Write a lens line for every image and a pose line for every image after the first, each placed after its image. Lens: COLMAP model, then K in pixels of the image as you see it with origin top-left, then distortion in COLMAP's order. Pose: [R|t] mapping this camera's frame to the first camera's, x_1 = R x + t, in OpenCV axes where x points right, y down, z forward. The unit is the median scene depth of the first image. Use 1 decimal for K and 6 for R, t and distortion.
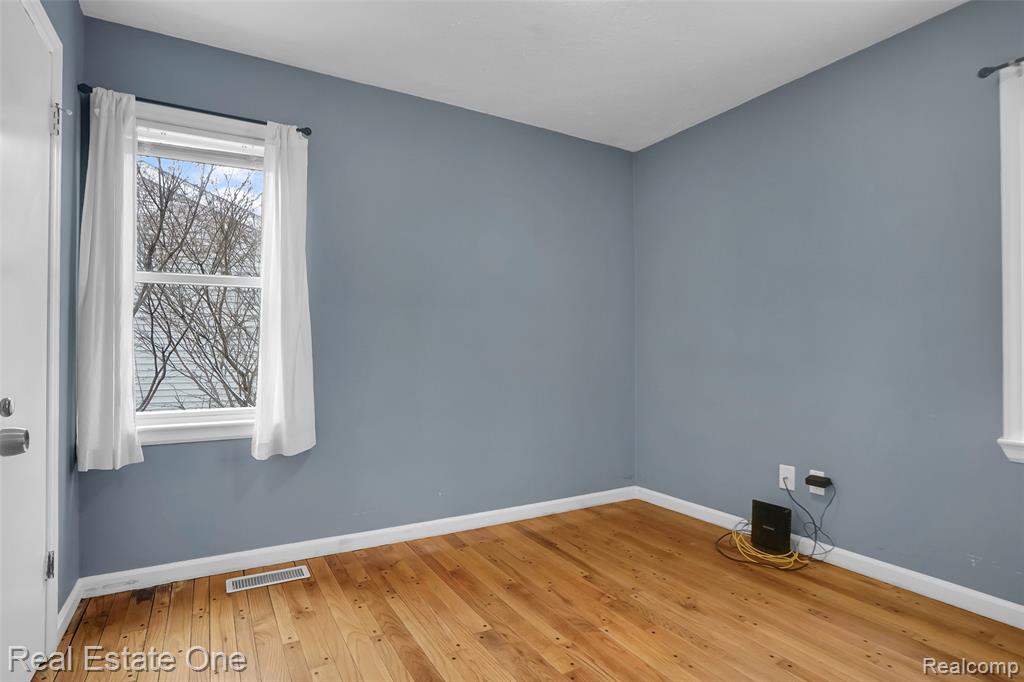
lens RADIAL K [[560.8, 0, 511.2], [0, 560.8, 332.2], [0, 0, 1]] dist [-0.060566, 0.036947]
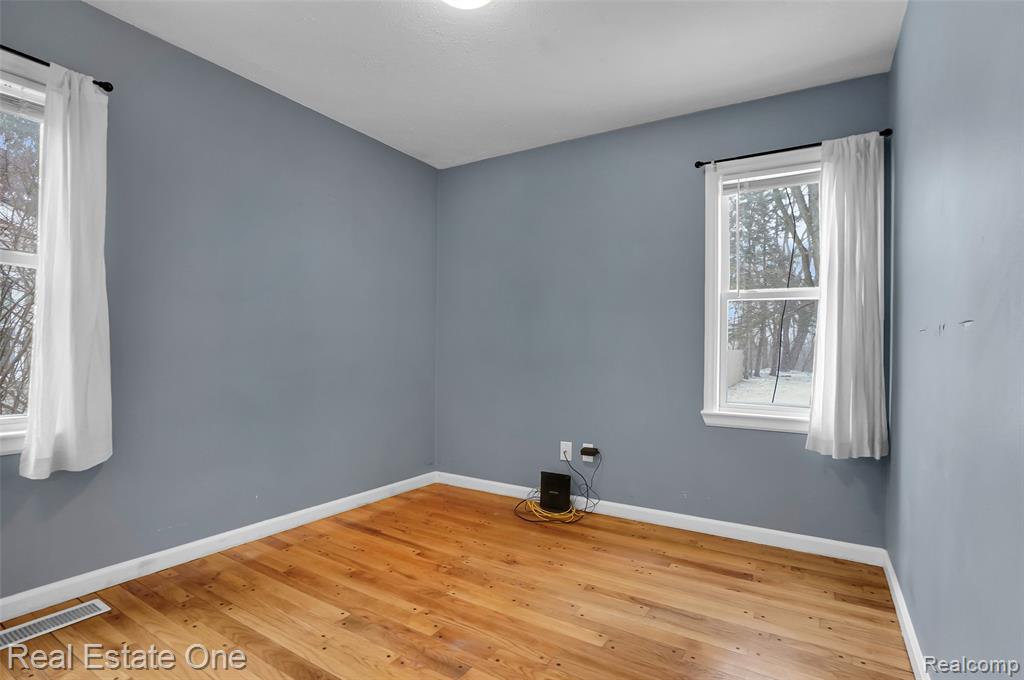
lens RADIAL K [[560.8, 0, 511.2], [0, 560.8, 331.2], [0, 0, 1]] dist [-0.060566, 0.036947]
pose [[0.864581, 0.025757, 0.501832, -0.267904], [-0.027148, 0.999621, -0.004535, -0.001987], [-0.501759, -0.009703, 0.864953, -0.042774]]
